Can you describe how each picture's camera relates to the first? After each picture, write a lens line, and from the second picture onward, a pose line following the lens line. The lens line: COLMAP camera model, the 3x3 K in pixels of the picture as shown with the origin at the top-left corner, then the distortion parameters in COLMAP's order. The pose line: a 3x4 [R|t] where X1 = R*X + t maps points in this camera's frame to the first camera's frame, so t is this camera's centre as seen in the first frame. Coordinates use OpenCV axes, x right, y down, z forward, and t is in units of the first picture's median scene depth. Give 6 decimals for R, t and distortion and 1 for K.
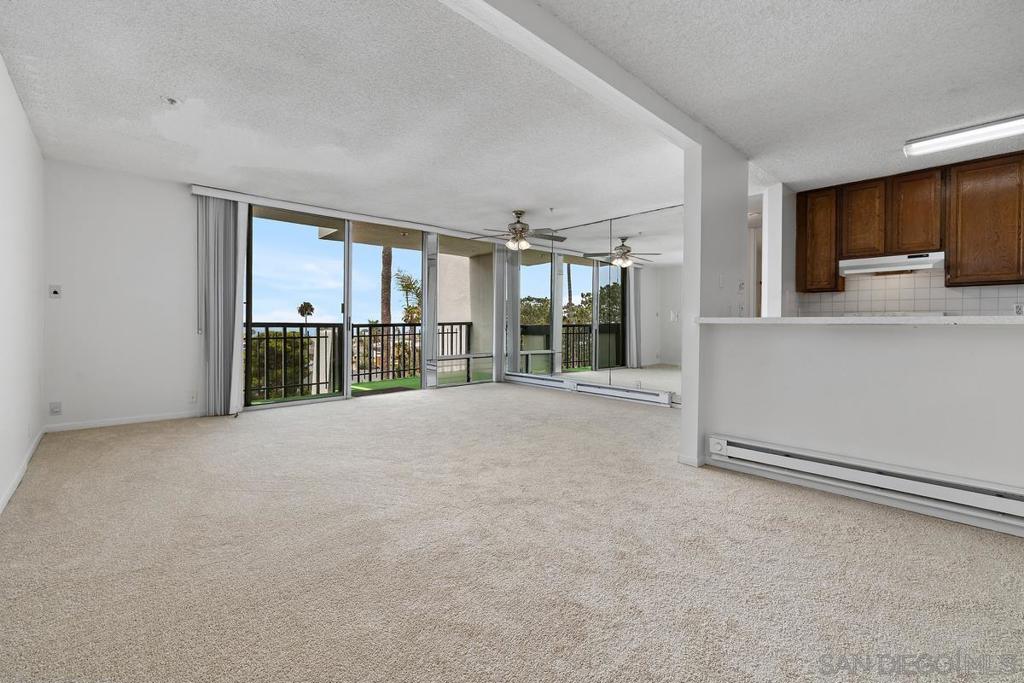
lens RADIAL K [[448.2, 0, 520.3], [0, 448.2, 329.4], [0, 0, 1]] dist [0.015687, -0.000513]
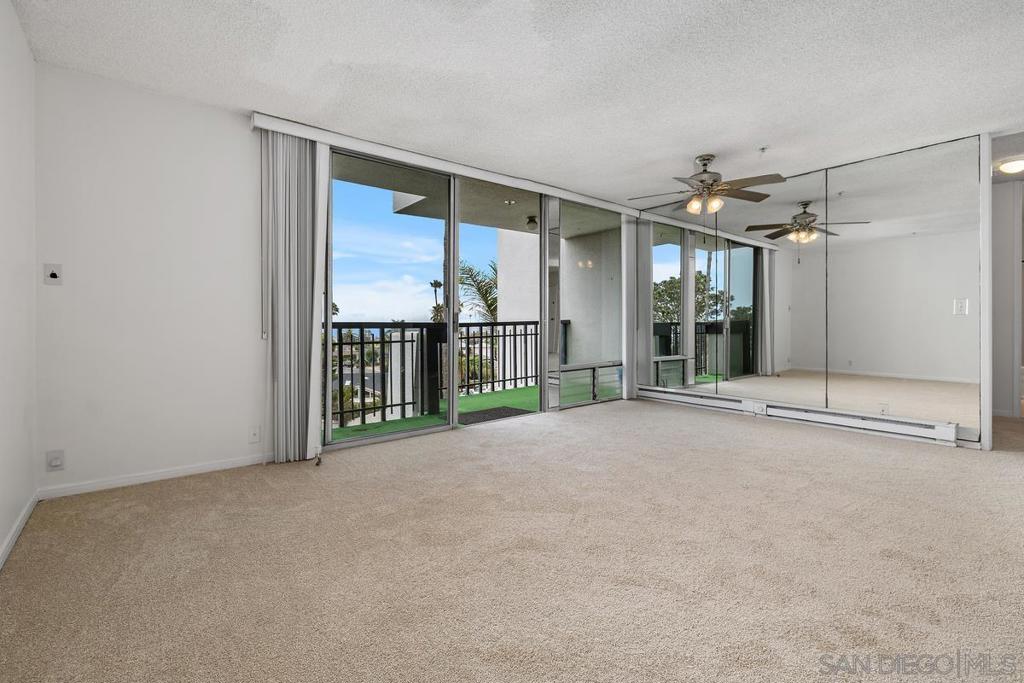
lens RADIAL K [[468.7, 0, 524.8], [0, 468.7, 328.6], [0, 0, 1]] dist [0.003293, 0.001115]
pose [[0.998906, -0.007799, -0.046102, -0.211851], [0.007727, 0.999969, -0.001753, -0.001091], [0.046114, 0.001394, 0.998935, 0.235717]]
